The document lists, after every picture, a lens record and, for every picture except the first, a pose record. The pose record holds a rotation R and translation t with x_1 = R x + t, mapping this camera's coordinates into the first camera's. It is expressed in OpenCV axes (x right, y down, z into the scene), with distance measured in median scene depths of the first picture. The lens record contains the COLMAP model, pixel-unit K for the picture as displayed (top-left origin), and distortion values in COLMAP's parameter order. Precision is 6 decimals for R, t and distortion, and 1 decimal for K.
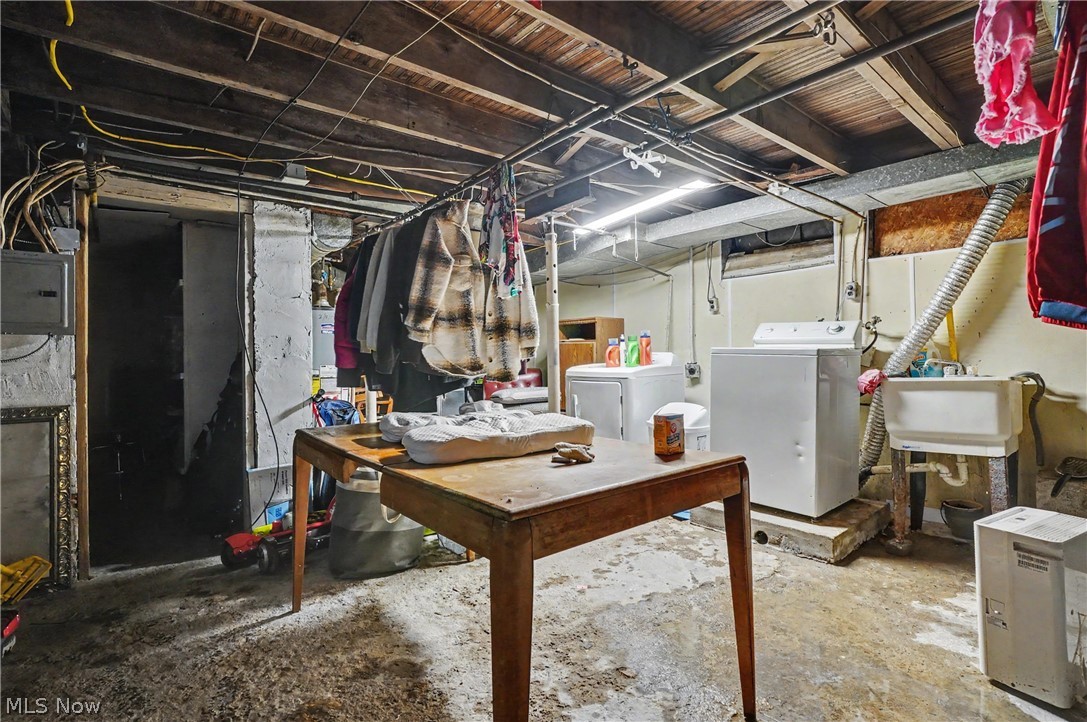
lens RADIAL K [[503.9, 0, 549.9], [0, 503.9, 358.1], [0, 0, 1]] dist [-0.003342, 0.000203]
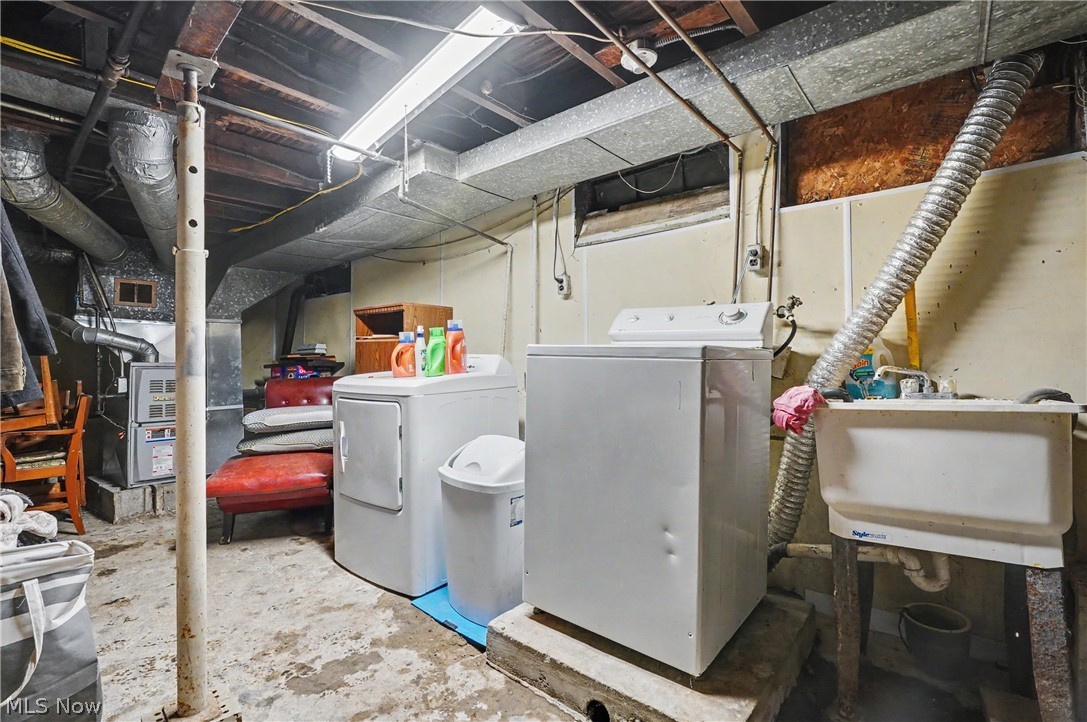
lens RADIAL K [[503.9, 0, 537.5], [0, 503.9, 362.3], [0, 0, 1]] dist [-0.003342, 0.000203]
pose [[0.987256, 0.006329, 0.159017, 0.234693], [-0.005712, 0.999974, -0.004338, 0.001668], [-0.159041, 0.003374, 0.987266, 0.429804]]
